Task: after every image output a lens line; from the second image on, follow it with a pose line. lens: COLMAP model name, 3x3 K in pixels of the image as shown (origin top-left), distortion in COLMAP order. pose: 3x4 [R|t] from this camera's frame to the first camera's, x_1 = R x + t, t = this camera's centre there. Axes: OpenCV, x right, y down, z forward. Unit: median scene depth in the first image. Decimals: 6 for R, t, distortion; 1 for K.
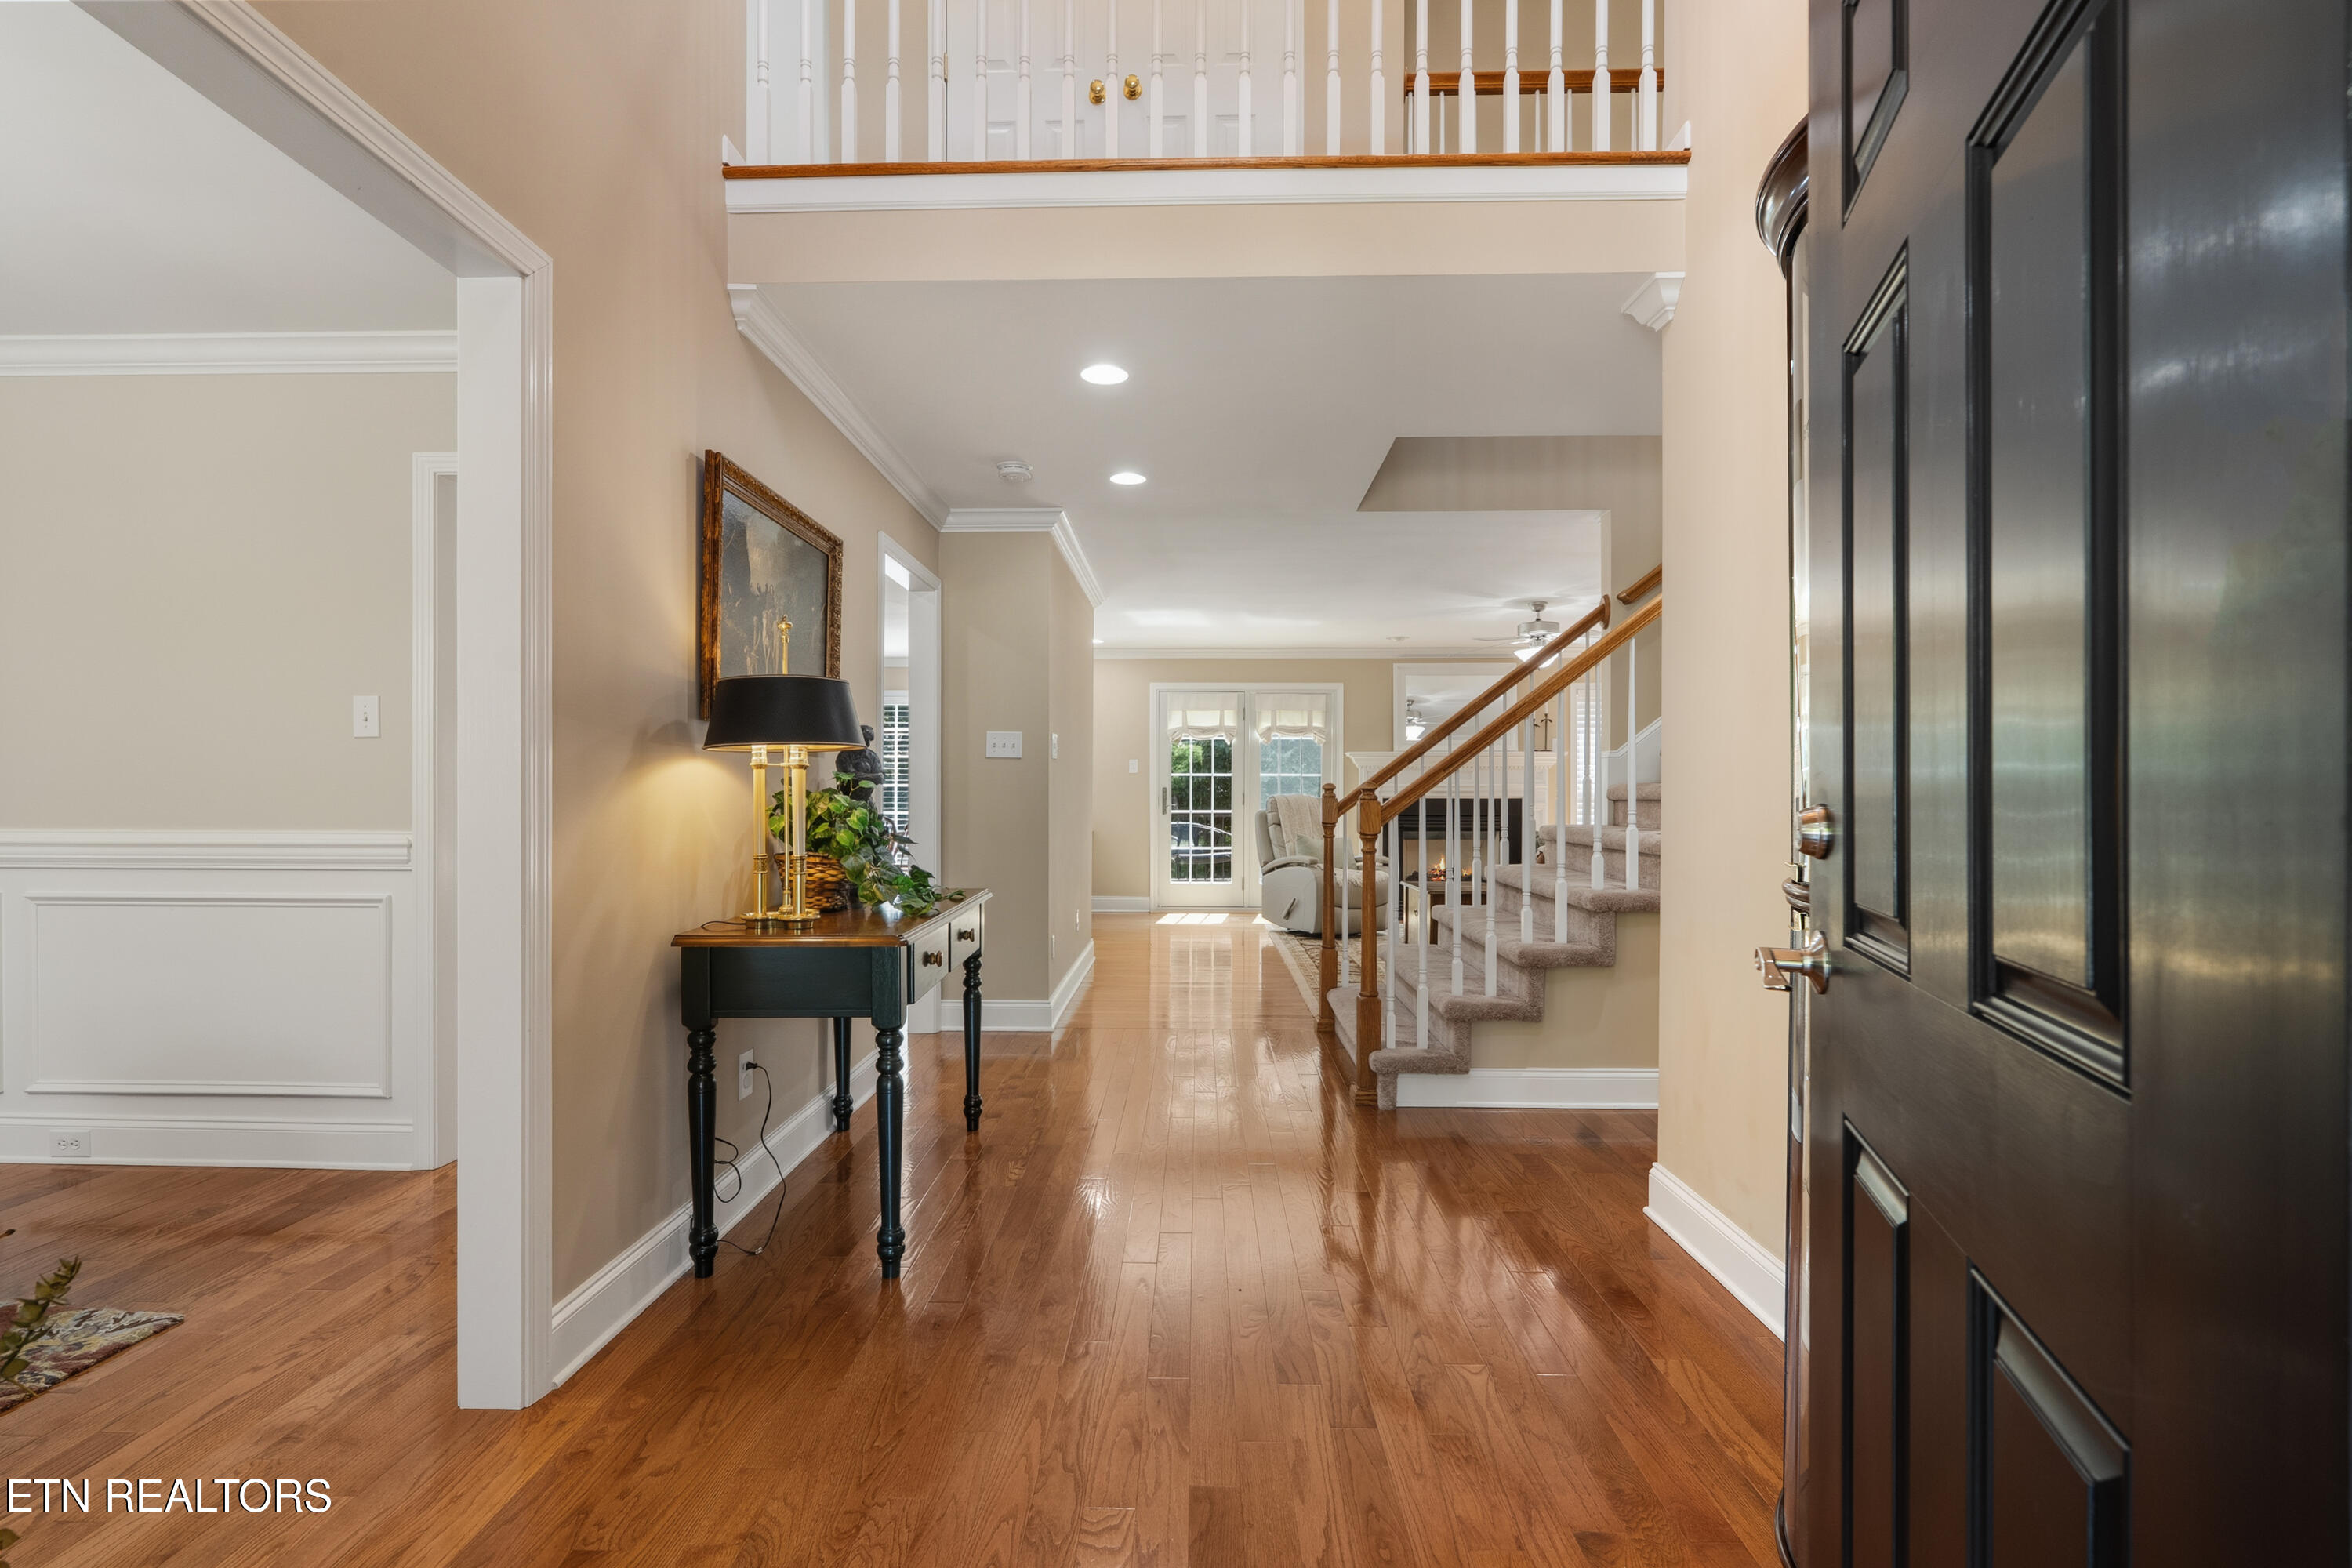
lens RADIAL K [[1085.4, 0, 1163.8], [0, 1085.4, 795.8], [0, 0, 1]] dist [-0.001616, 0.001768]
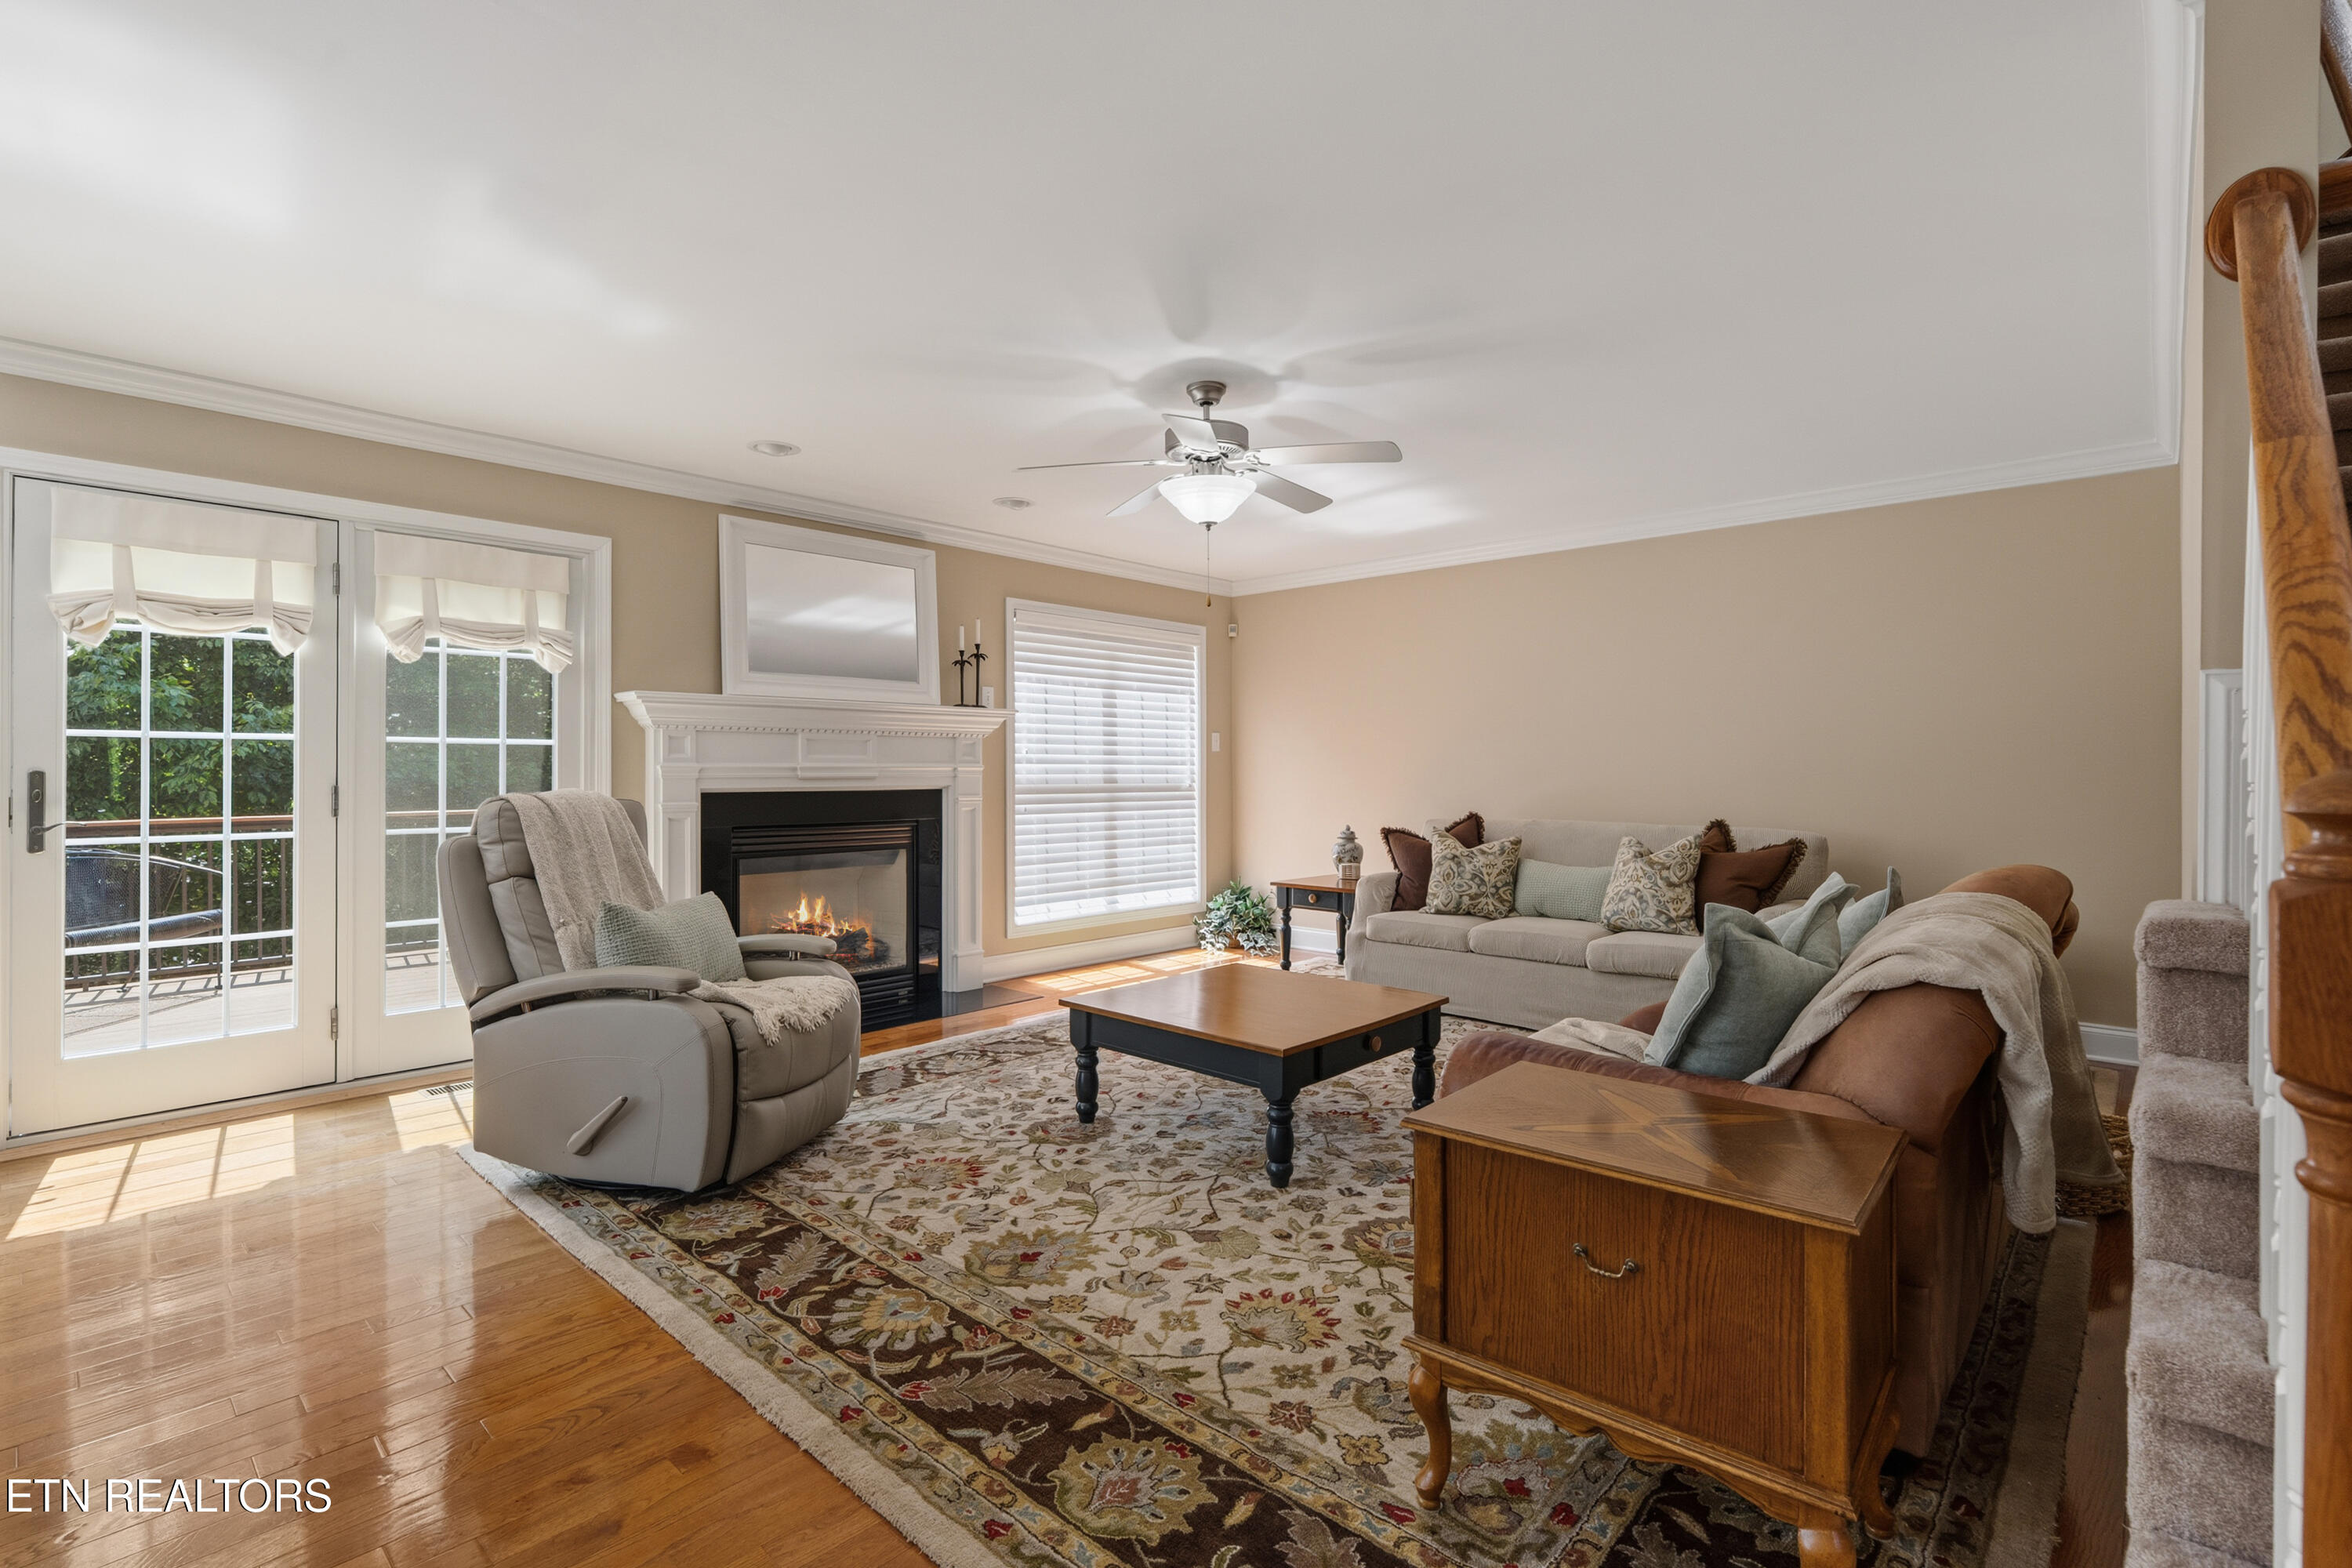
lens RADIAL K [[1085.4, 0, 1169.6], [0, 1085.4, 776.7], [0, 0, 1]] dist [-0.001616, 0.001768]
pose [[0.664848, -0.004877, 0.746963, -0.017359], [-0.001747, 0.999966, 0.008085, -0.008929], [-0.746976, -0.006680, 0.664817, 0.526533]]
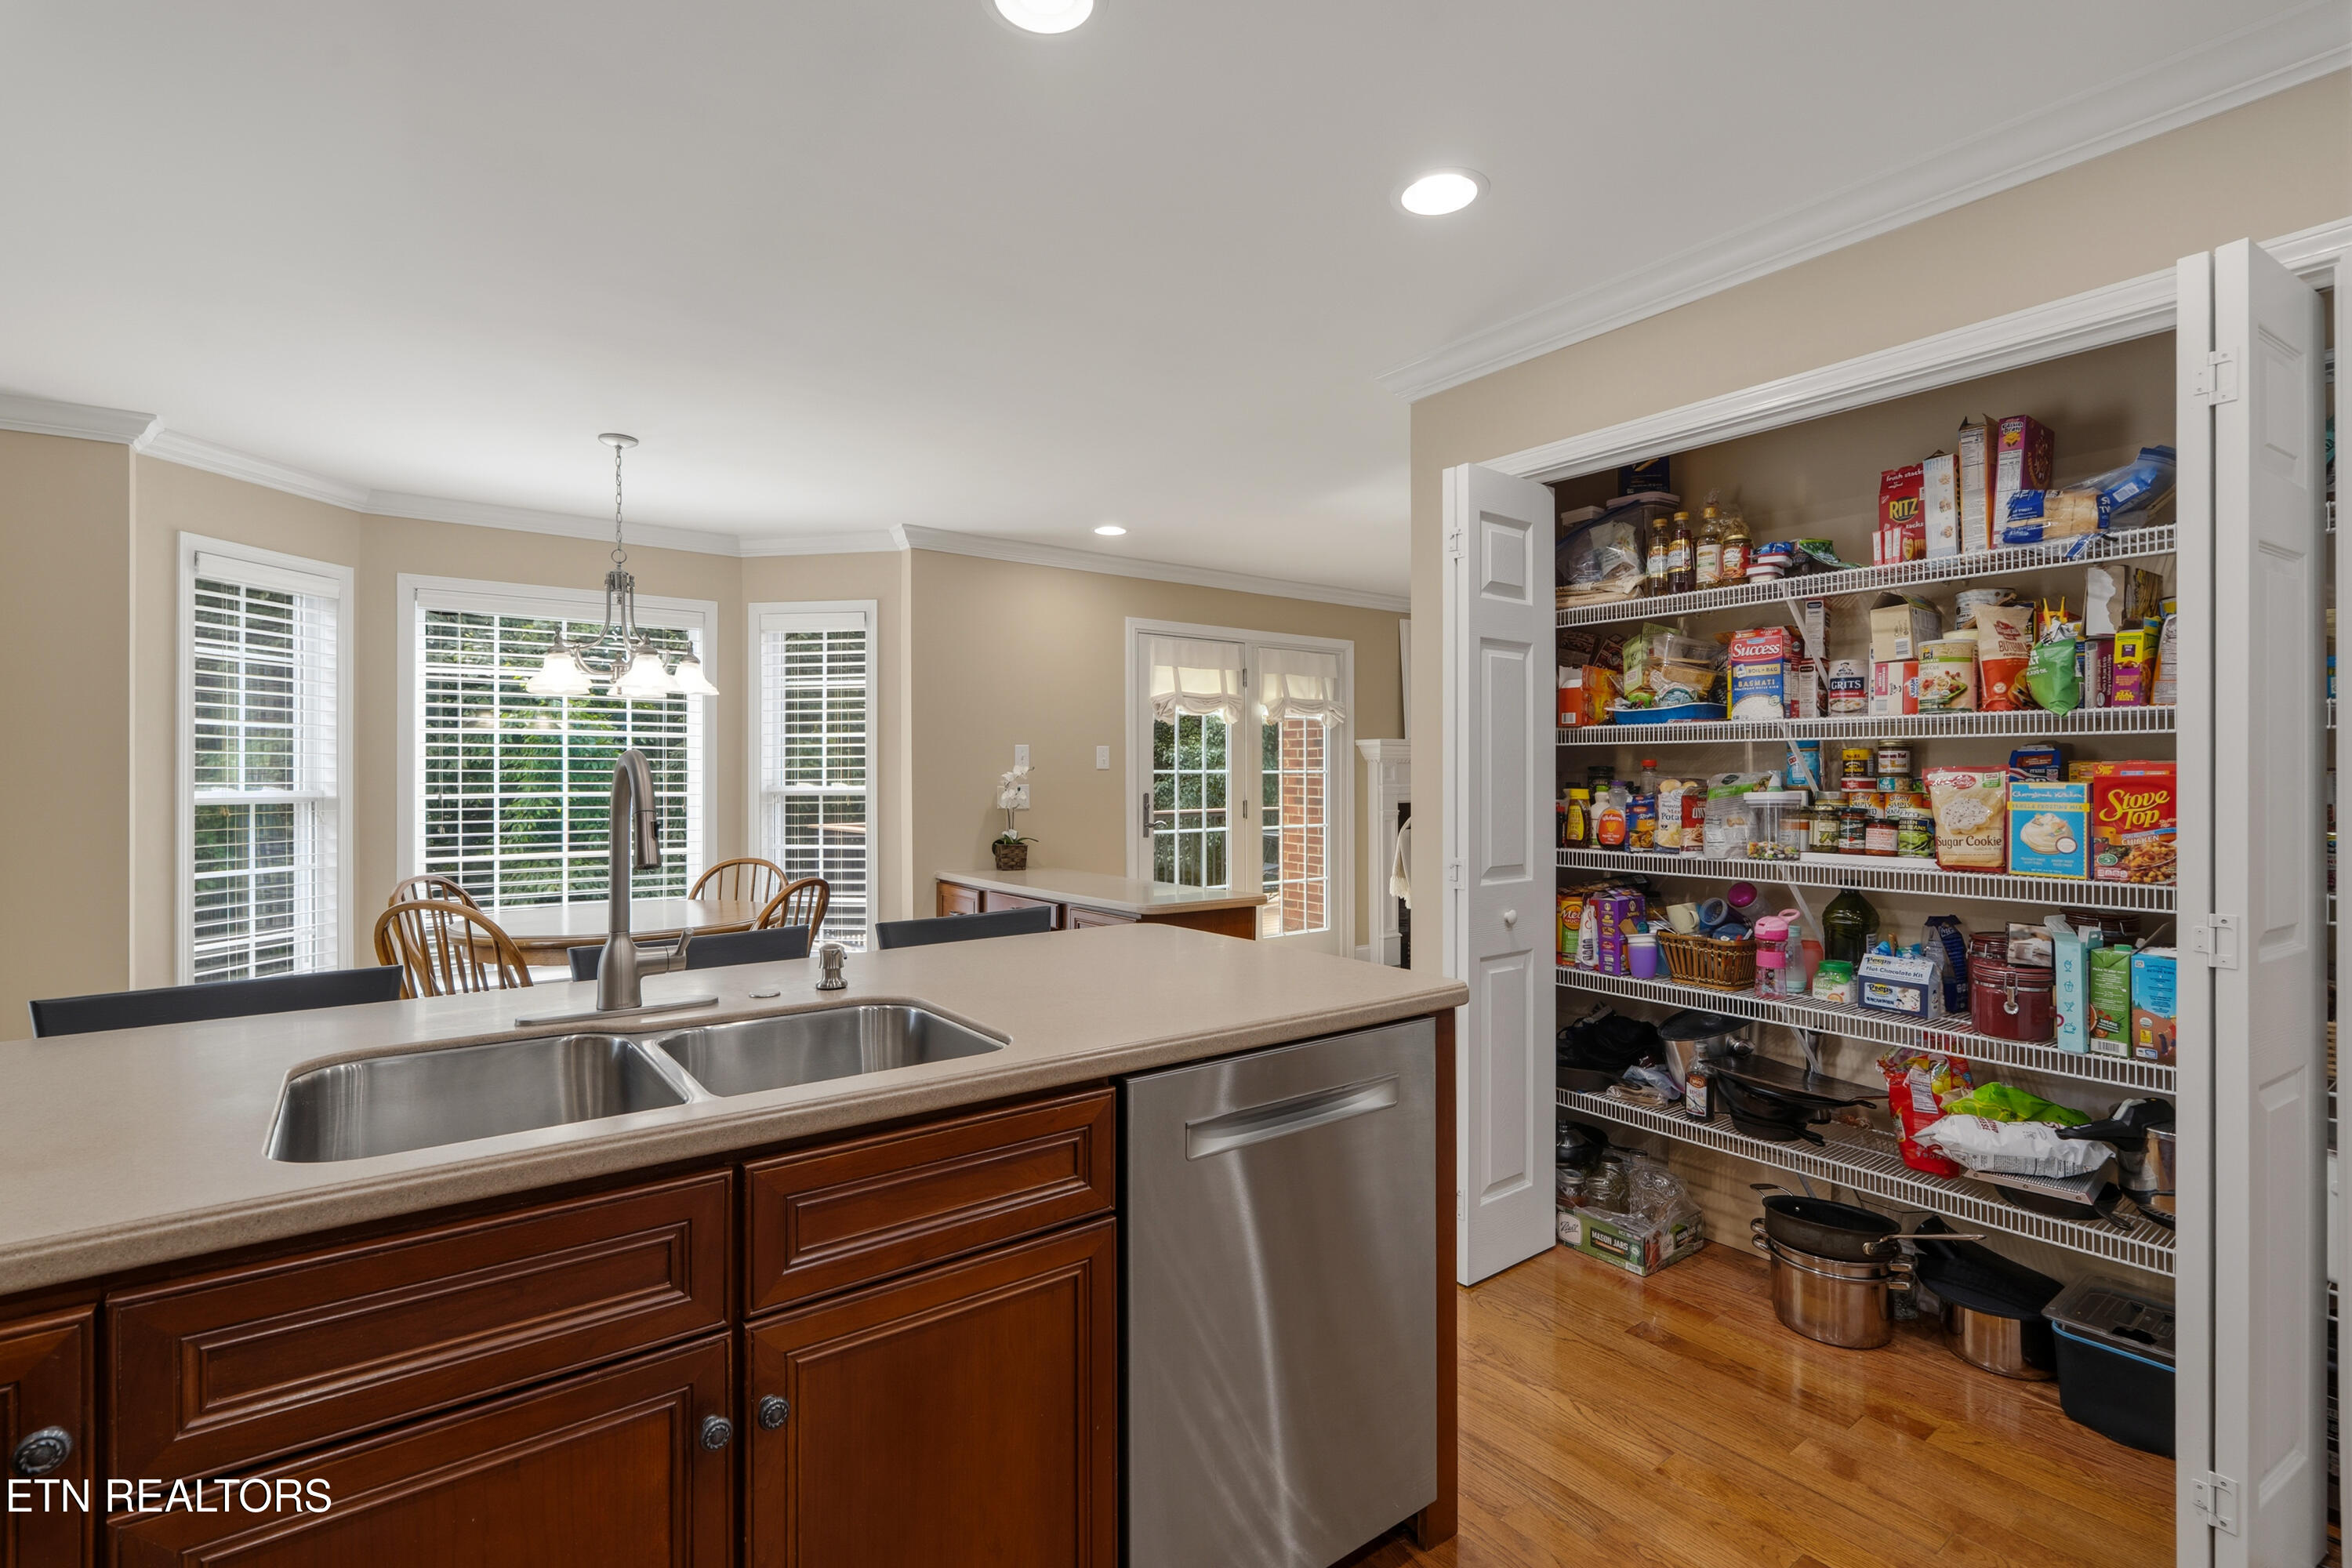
lens RADIAL K [[1085.4, 0, 1180.2], [0, 1085.4, 779.1], [0, 0, 1]] dist [-0.001616, 0.001768]
pose [[0.780705, -0.005223, 0.624877, -0.367871], [0.004771, 0.999986, 0.002398, -0.015960], [-0.624881, 0.001110, 0.780719, 0.516505]]
